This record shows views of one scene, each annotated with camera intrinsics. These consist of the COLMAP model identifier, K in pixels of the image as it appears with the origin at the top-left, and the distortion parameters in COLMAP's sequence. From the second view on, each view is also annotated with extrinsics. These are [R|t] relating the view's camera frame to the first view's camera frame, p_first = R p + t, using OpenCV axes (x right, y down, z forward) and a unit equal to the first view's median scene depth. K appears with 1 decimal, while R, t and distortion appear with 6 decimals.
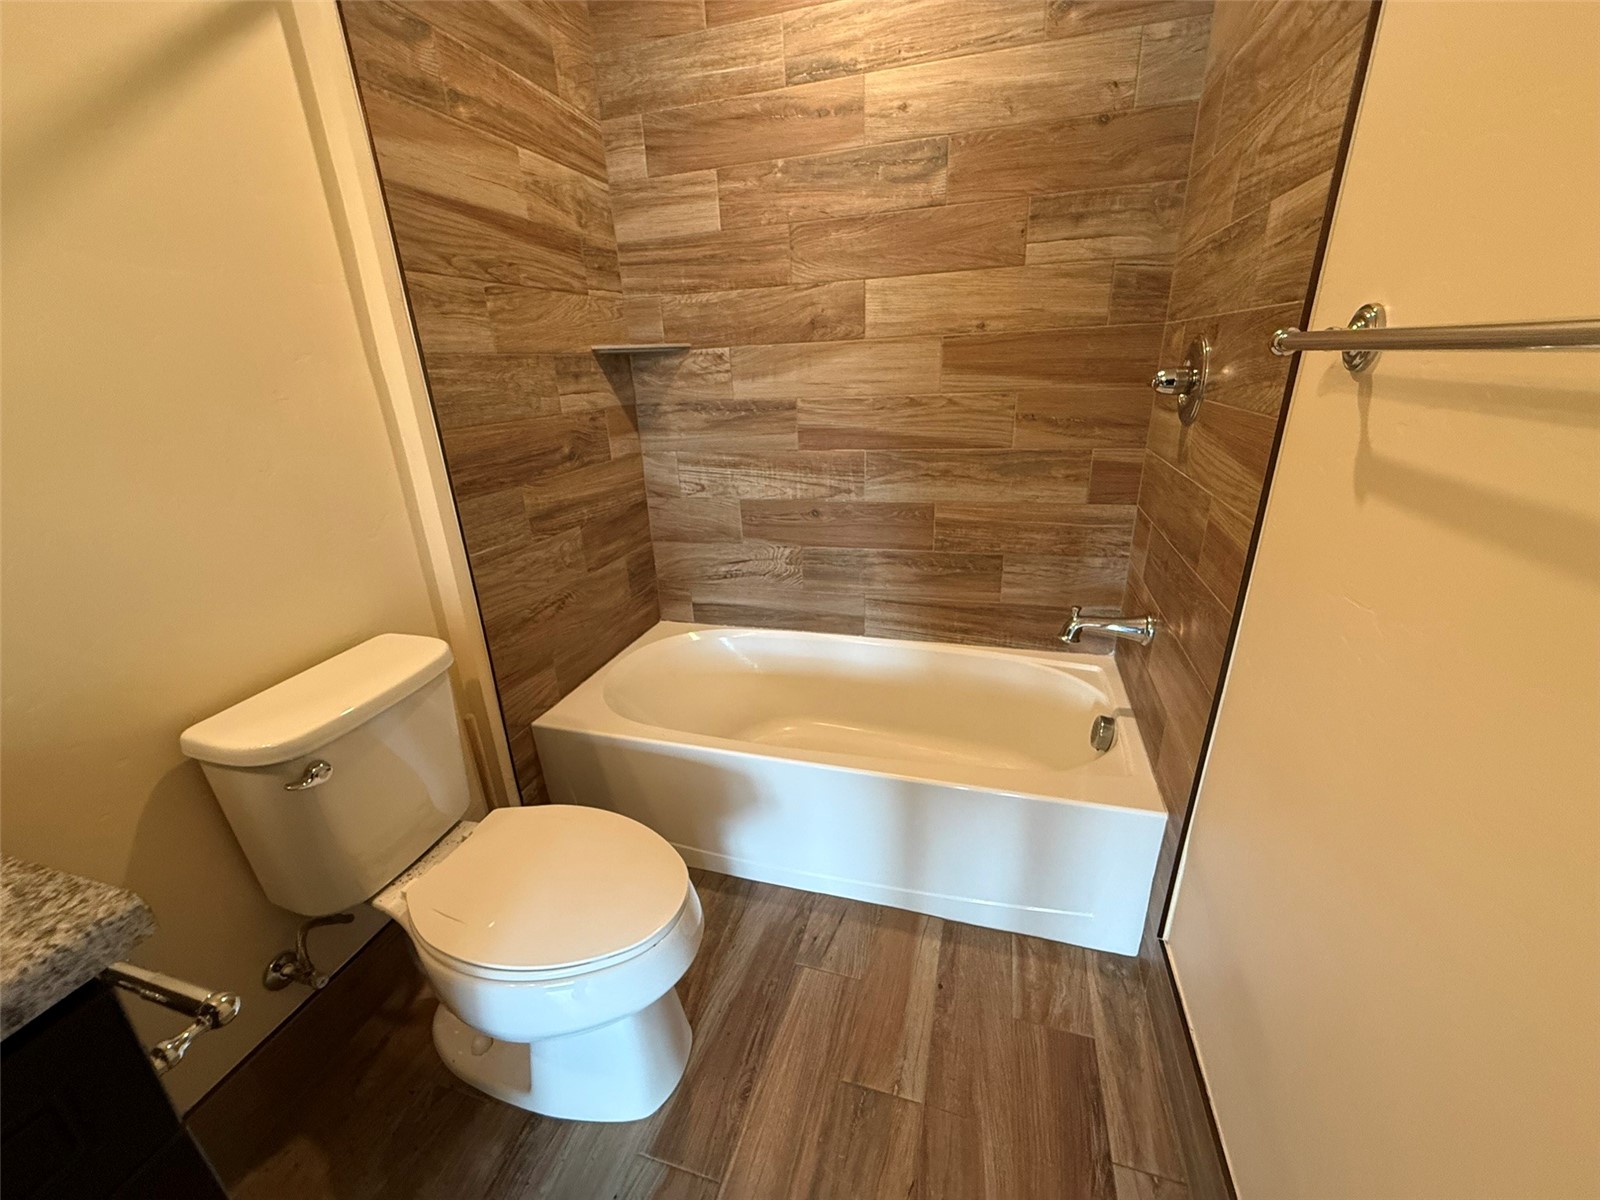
lens RADIAL K [[640.8, 0, 802.6], [0, 640.8, 605.8], [0, 0, 1]] dist [-0.005062, 0.000301]
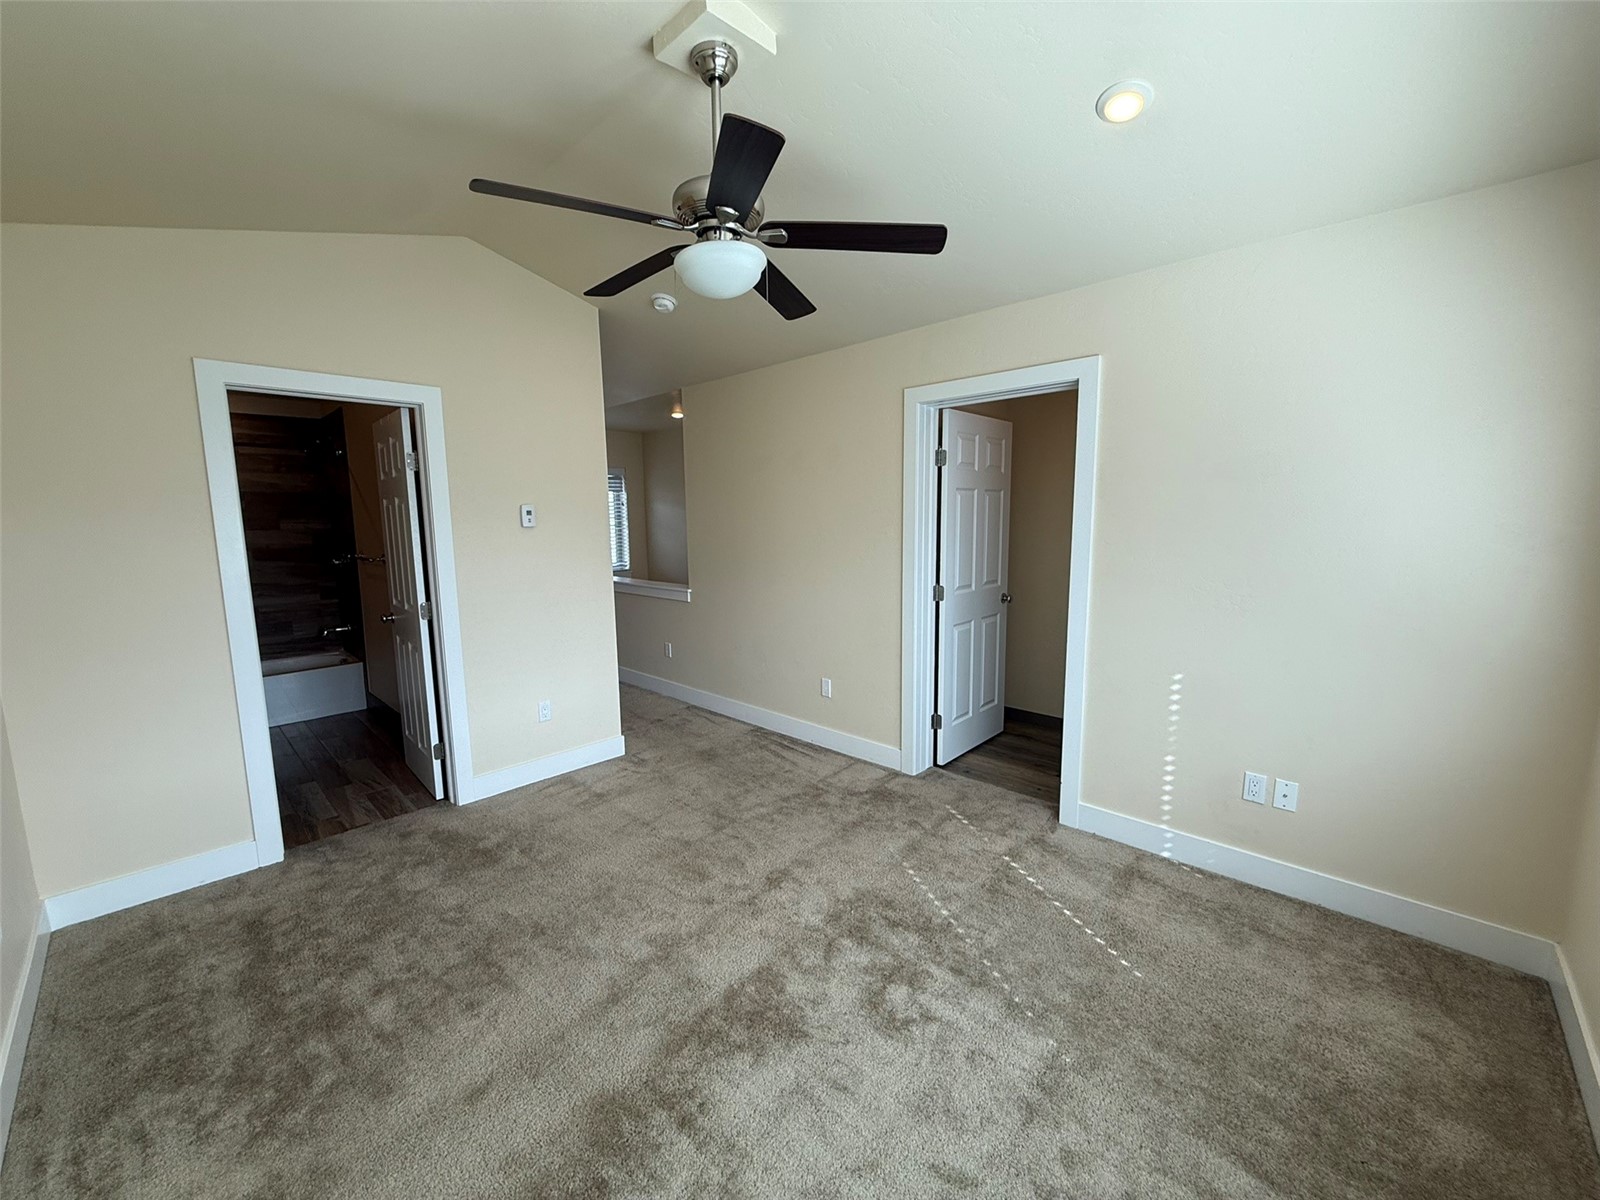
lens RADIAL K [[640.8, 0, 799.3], [0, 640.8, 603.7], [0, 0, 1]] dist [-0.005062, 0.000301]
pose [[0.471391, -0.091202, 0.877196, -1.285725], [0.311528, 0.947738, -0.068874, 0.863771], [-0.825070, 0.305738, 0.475167, -2.588688]]
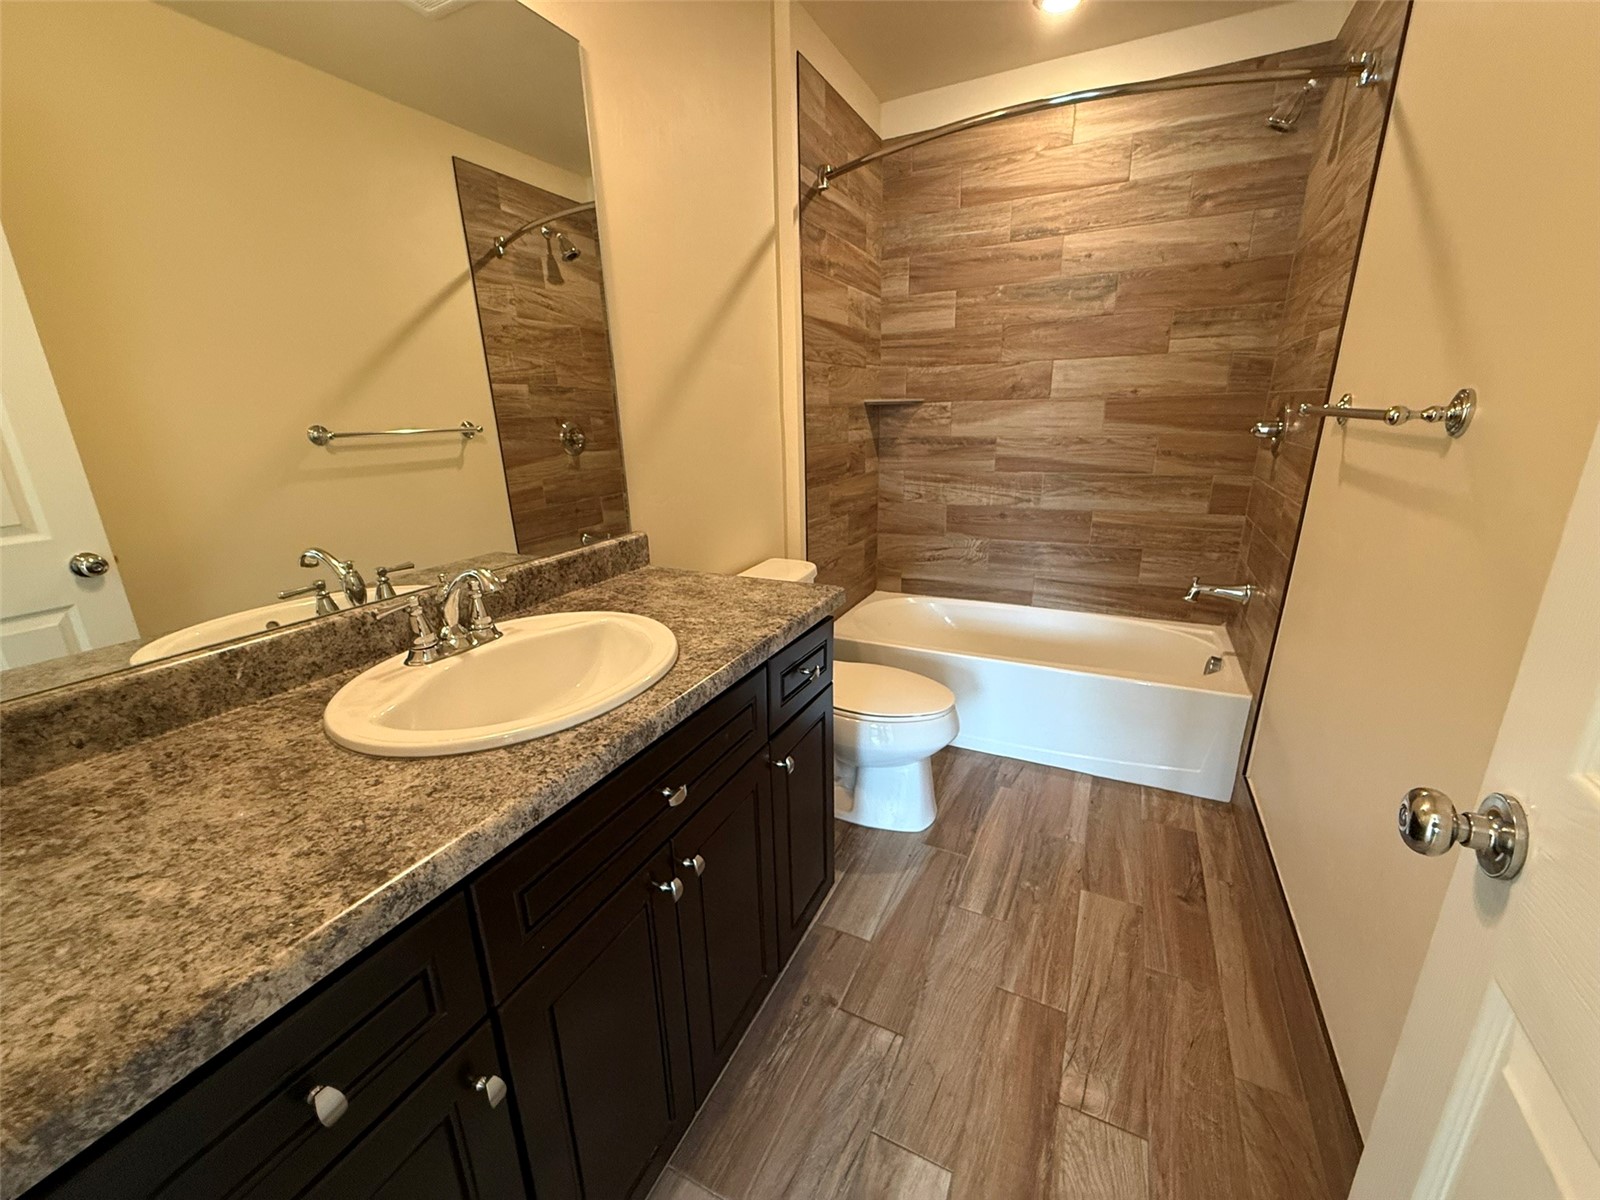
lens RADIAL K [[640.8, 0, 799.4], [0, 640.8, 601.6], [0, 0, 1]] dist [-0.005062, 0.000301]
pose [[0.984079, 0.066672, -0.164751, -0.220922], [-0.077916, 0.994983, -0.062746, 0.213291], [0.159741, 0.074584, 0.984337, -0.580277]]
